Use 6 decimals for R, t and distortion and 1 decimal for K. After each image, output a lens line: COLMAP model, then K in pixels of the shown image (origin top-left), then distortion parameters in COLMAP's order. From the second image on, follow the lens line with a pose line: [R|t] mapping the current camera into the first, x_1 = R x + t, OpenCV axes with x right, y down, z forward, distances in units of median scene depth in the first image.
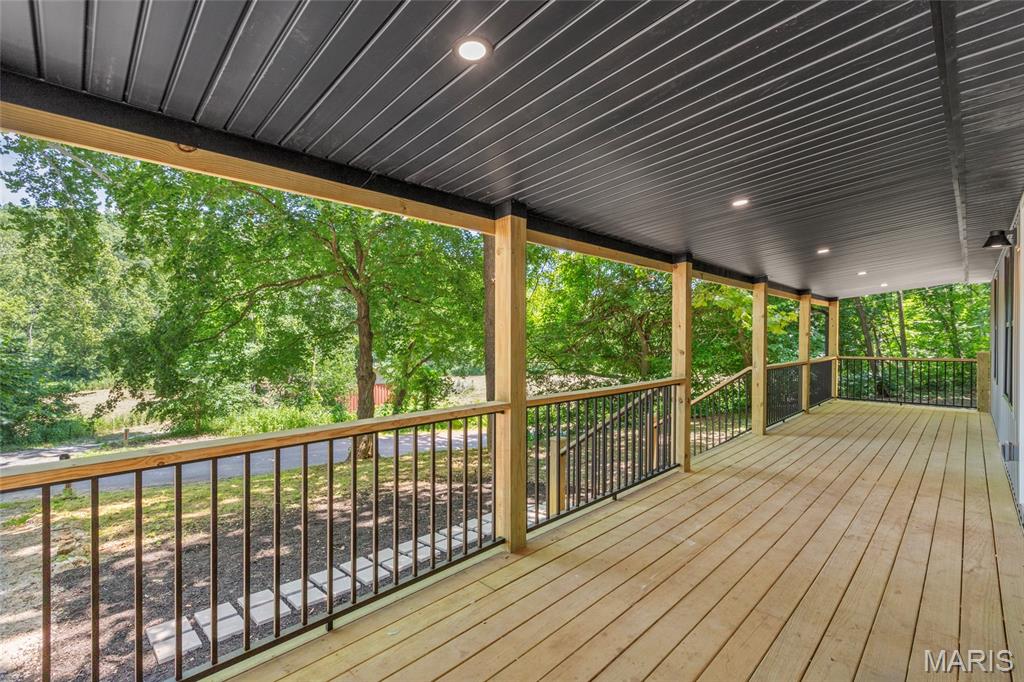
lens RADIAL K [[453.5, 0, 506.6], [0, 453.5, 342.2], [0, 0, 1]] dist [0.000119, -0.000286]
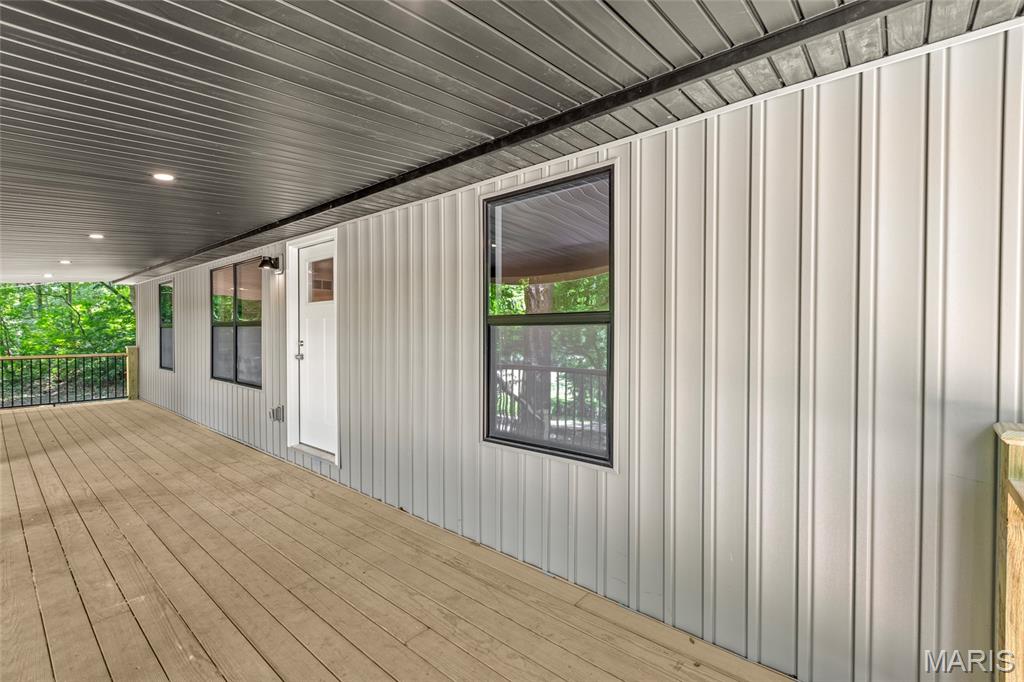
lens RADIAL K [[453.5, 0, 515.1], [0, 453.5, 341.1], [0, 0, 1]] dist [0.000119, -0.000286]
pose [[-0.100673, -0.016517, 0.994782, -0.391114], [0.008388, 0.999813, 0.017449, -0.006347], [-0.994884, 0.010101, -0.100516, 0.401730]]
